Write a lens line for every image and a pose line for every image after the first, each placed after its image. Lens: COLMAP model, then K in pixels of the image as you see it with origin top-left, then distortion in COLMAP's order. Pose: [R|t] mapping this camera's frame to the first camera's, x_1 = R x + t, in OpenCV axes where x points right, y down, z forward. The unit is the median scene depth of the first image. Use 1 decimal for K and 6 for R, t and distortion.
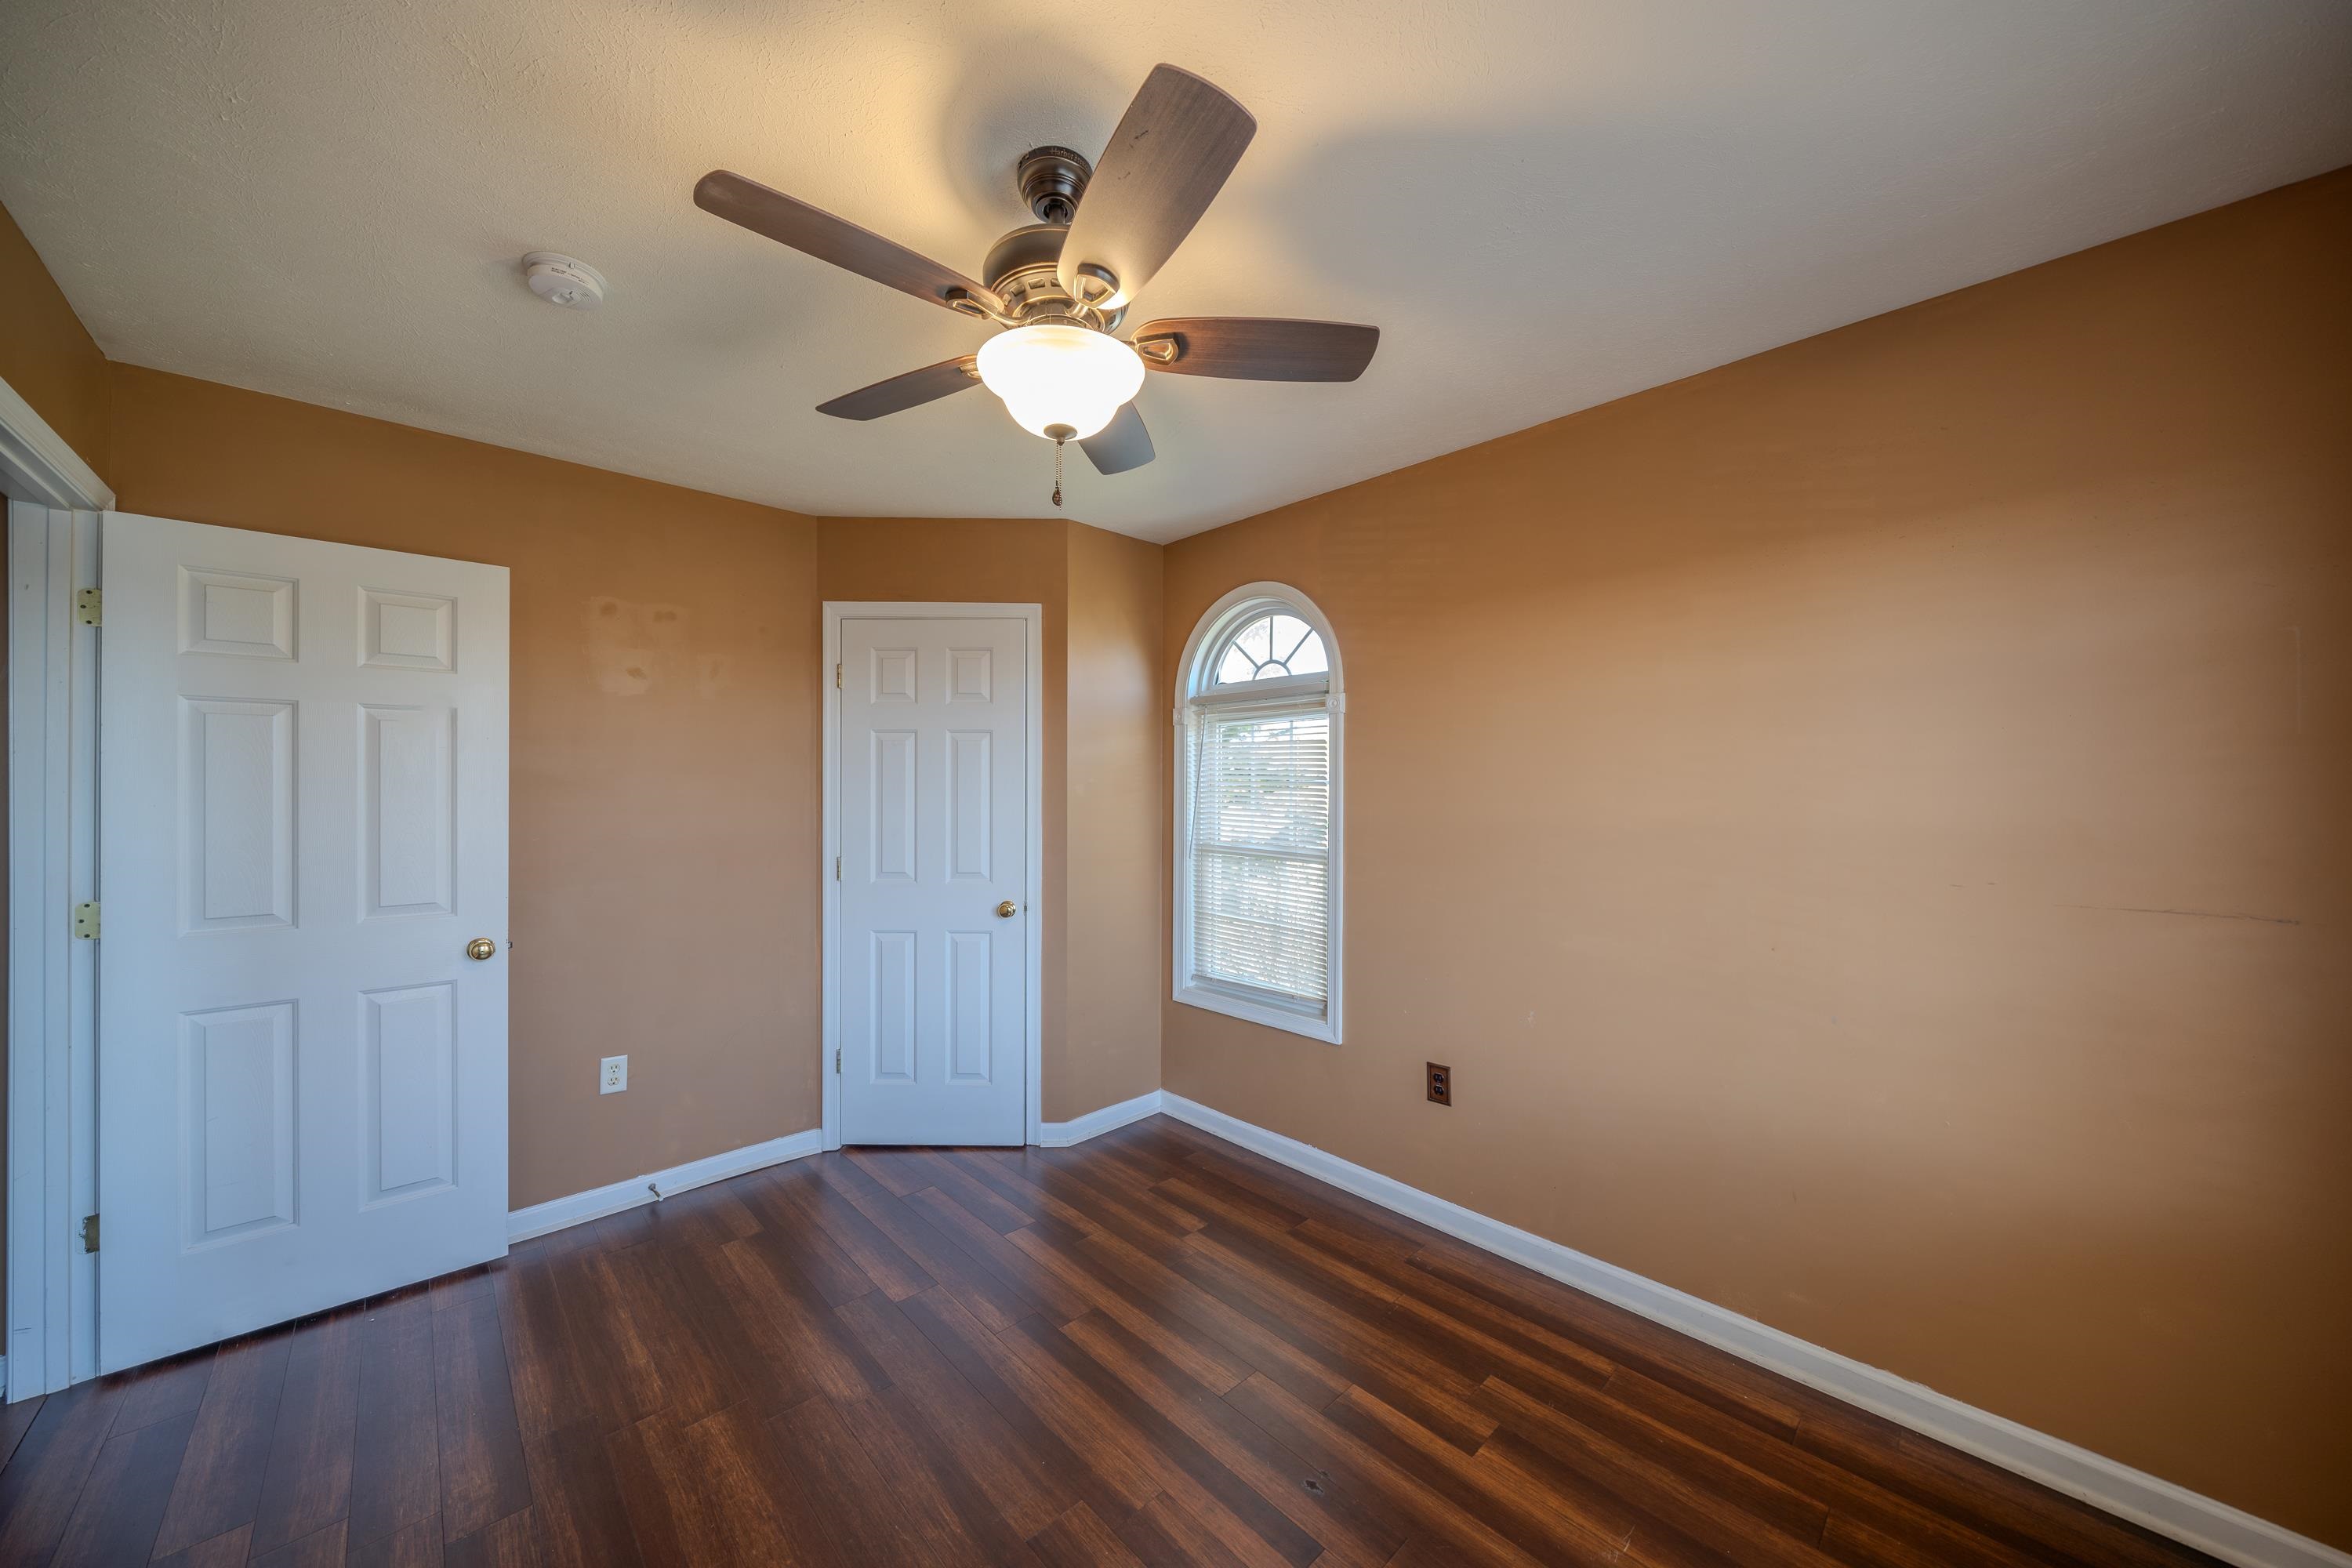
lens RADIAL K [[831.1, 0, 1187.1], [0, 831.1, 781.6], [0, 0, 1]] dist [-0.005474, -0.000187]
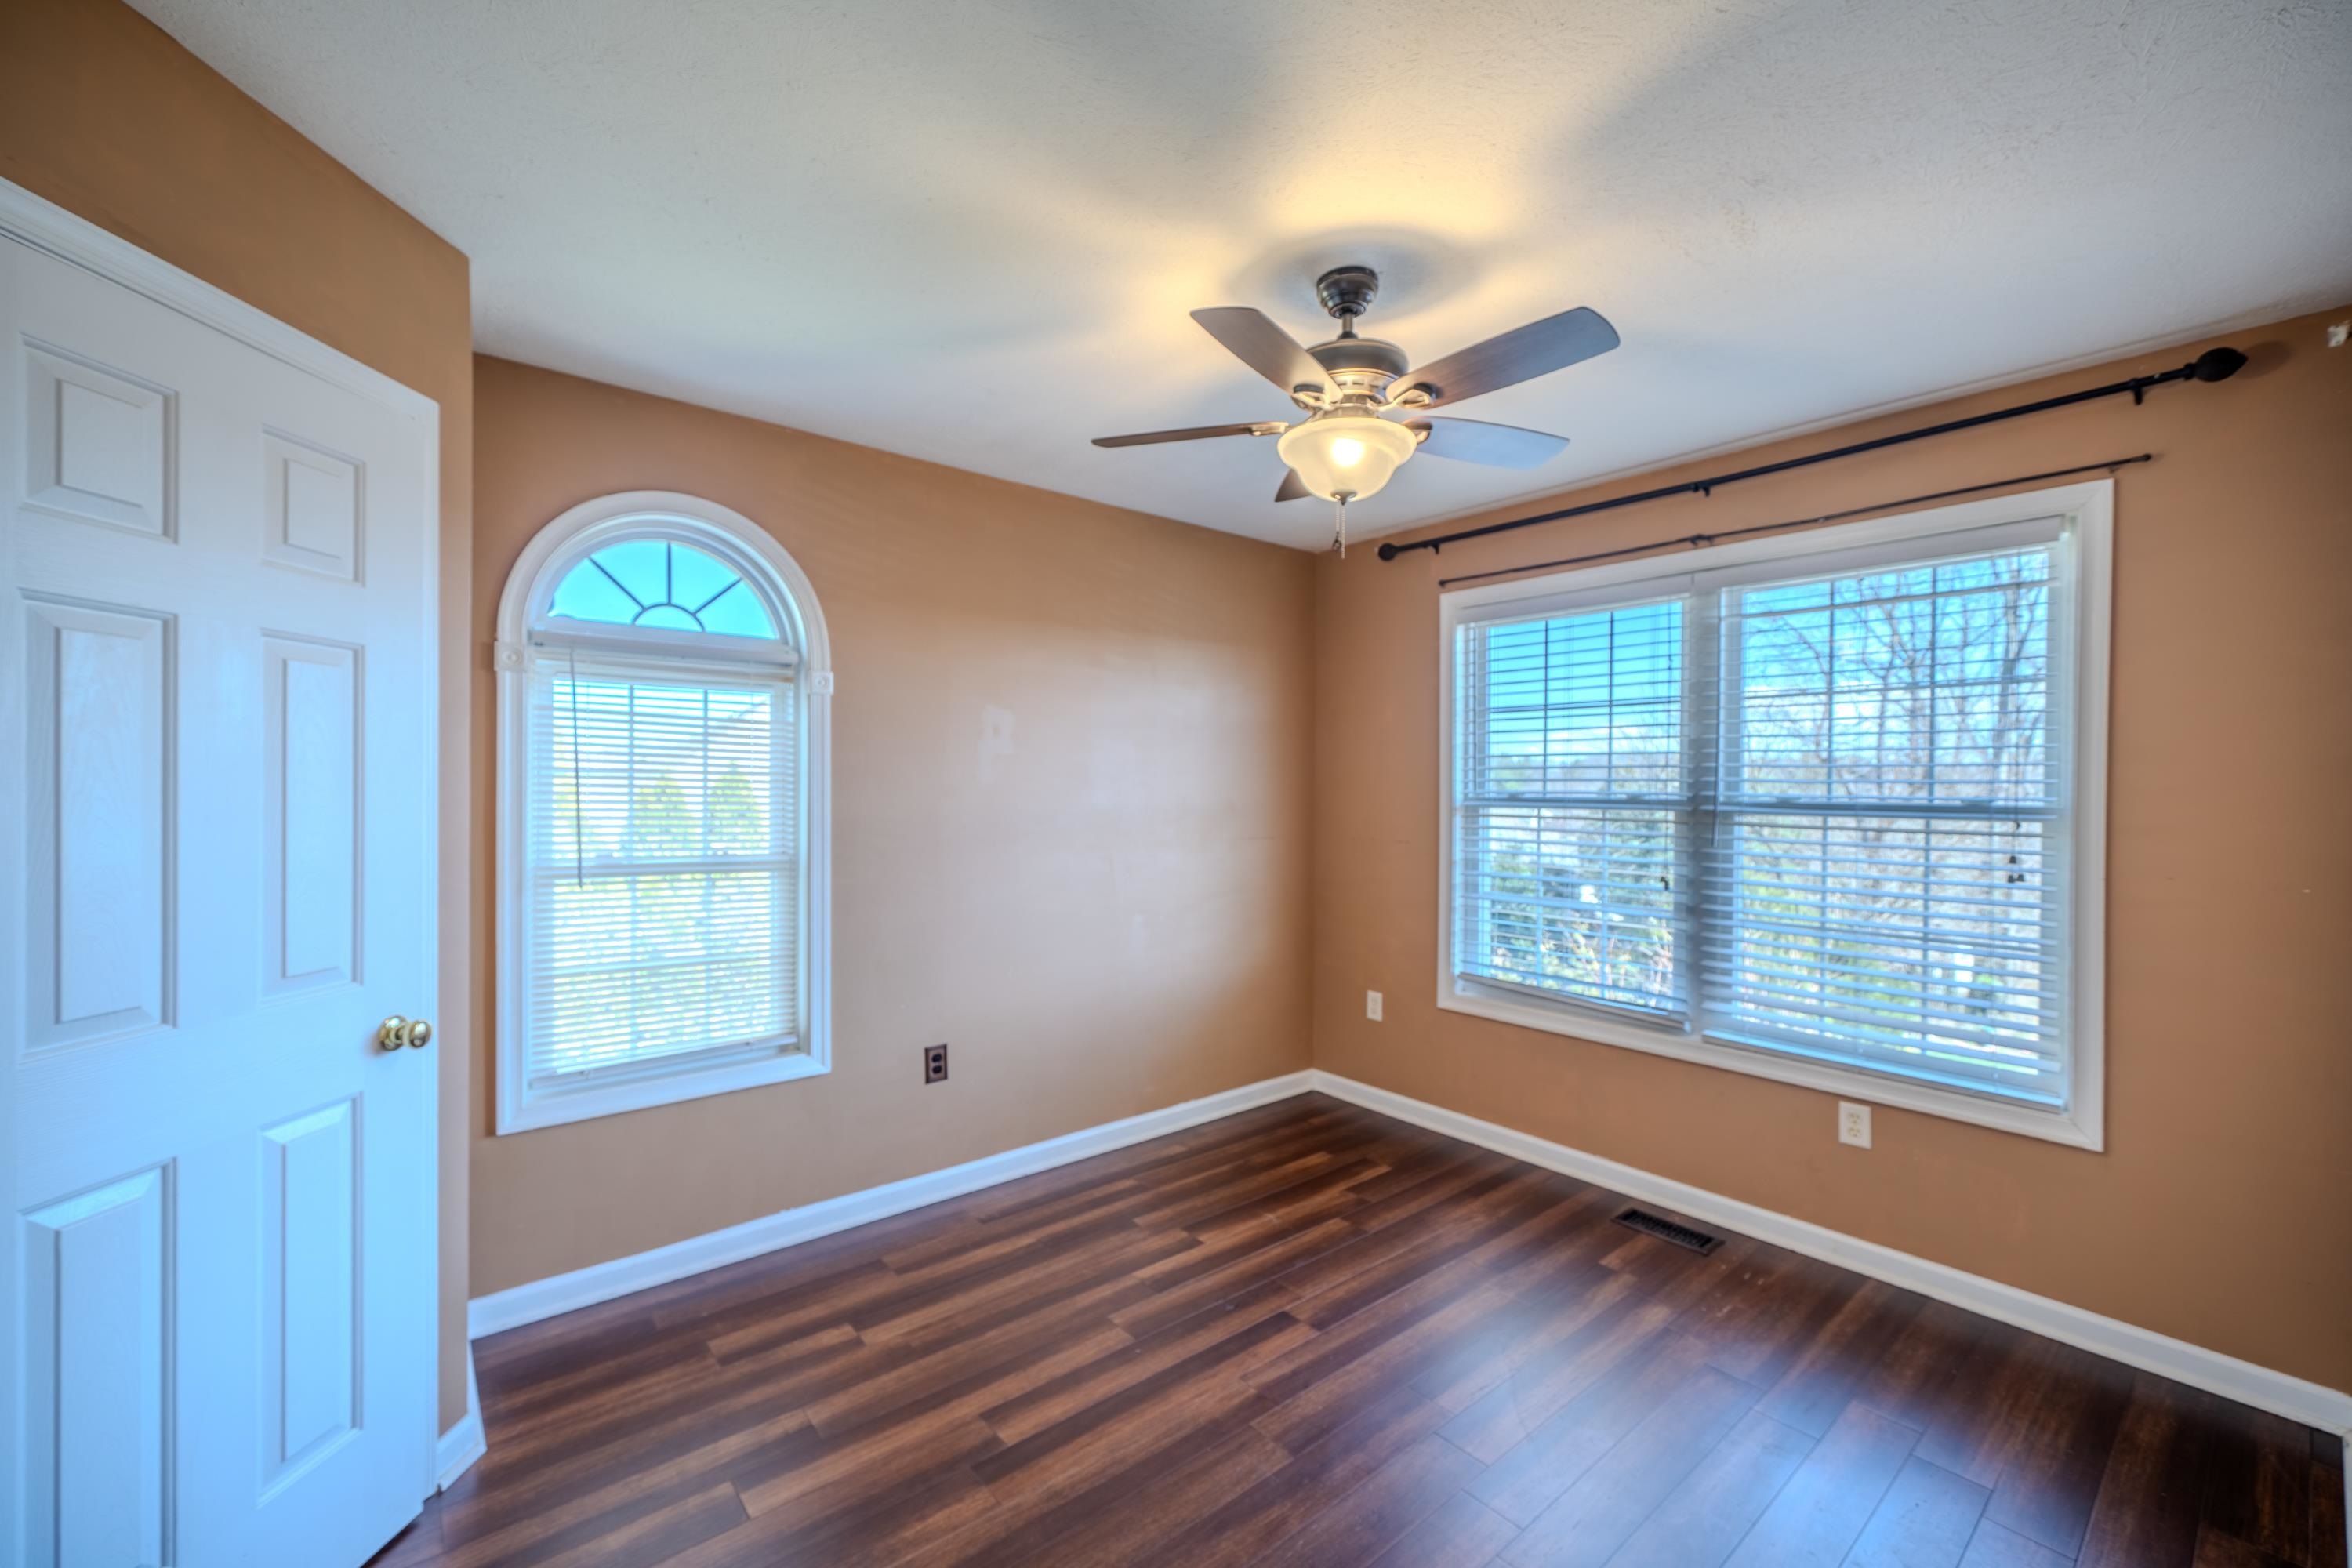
lens RADIAL K [[909.1, 0, 1167.8], [0, 909.1, 791.7], [0, 0, 1]] dist [-0.000531, 0.000016]
pose [[0.081378, -0.004824, 0.996672, -0.791645], [-0.011385, 0.999919, 0.005770, 0.011087], [-0.996618, -0.011817, 0.081317, 0.602908]]
